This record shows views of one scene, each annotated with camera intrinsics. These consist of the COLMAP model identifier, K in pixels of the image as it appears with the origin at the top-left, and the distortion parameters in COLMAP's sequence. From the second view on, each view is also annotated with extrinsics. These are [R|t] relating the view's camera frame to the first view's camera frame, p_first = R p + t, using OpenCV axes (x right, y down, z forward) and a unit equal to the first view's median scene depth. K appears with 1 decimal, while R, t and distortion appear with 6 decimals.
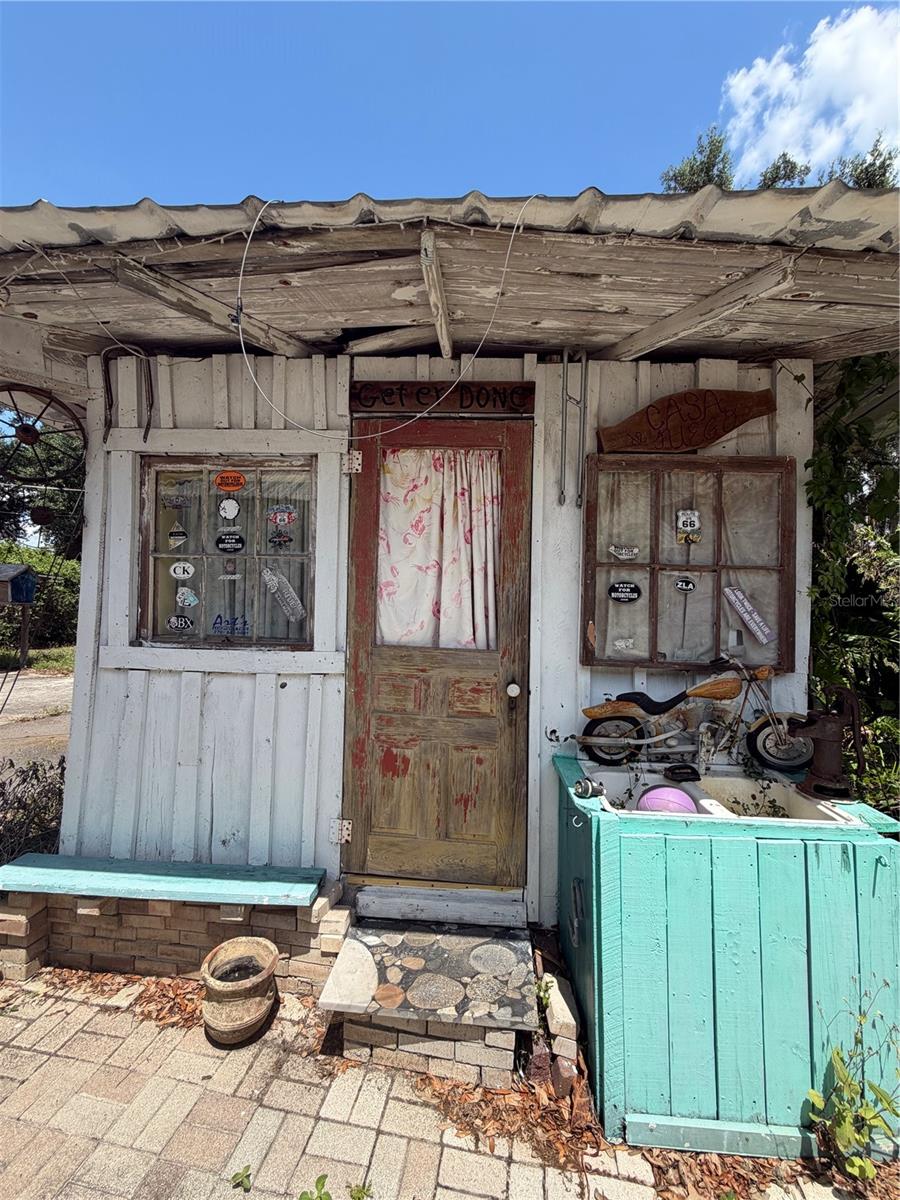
lens RADIAL K [[483.0, 0, 446.6], [0, 483.0, 597.0], [0, 0, 1]] dist [0.000281, 0.000914]
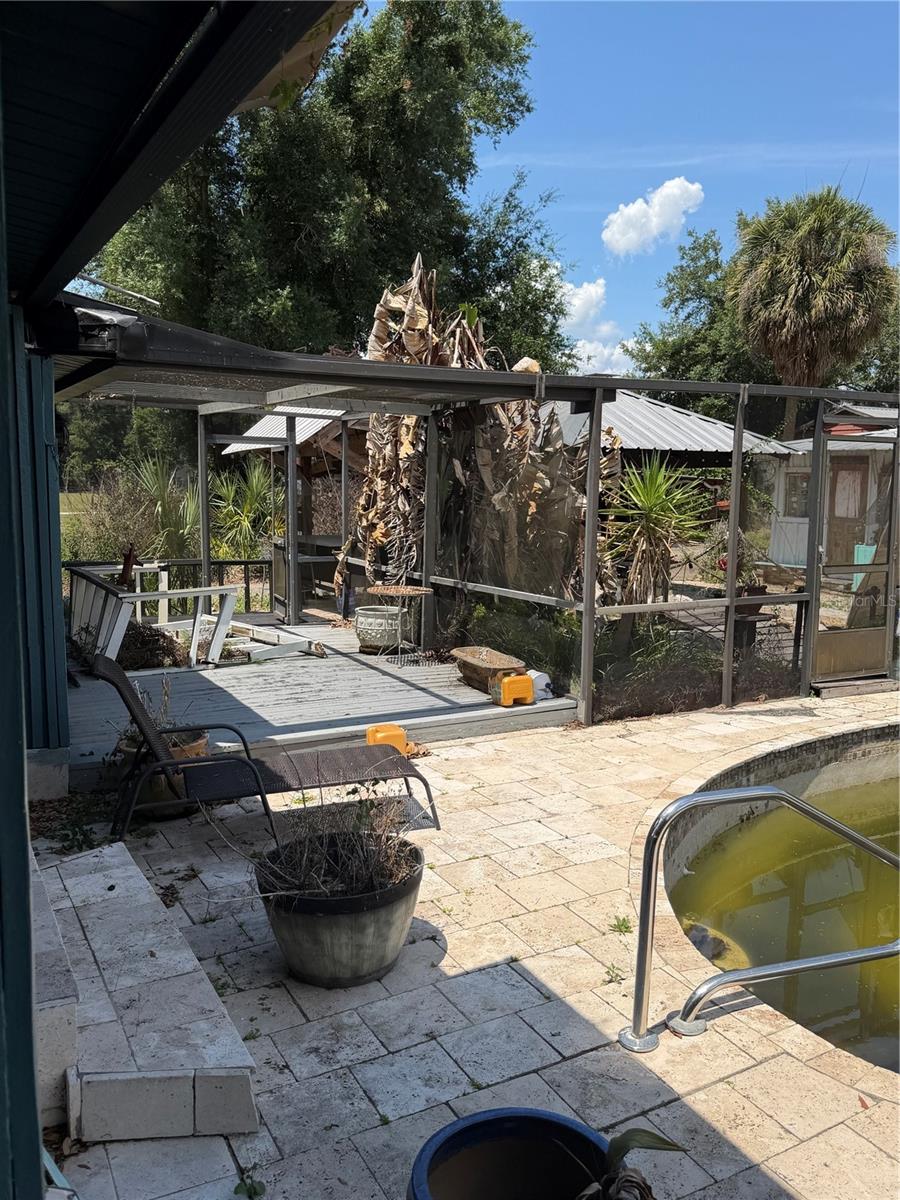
lens RADIAL K [[985.5, 0, 446.6], [0, 985.5, 601.3], [0, 0, 1]] dist [-0.000548, 0.007818]
pose [[0.626031, 0.084424, -0.775215, 4.461837], [0.032156, 0.990482, 0.133836, -0.435444], [0.779135, -0.108713, 0.617357, -7.033667]]
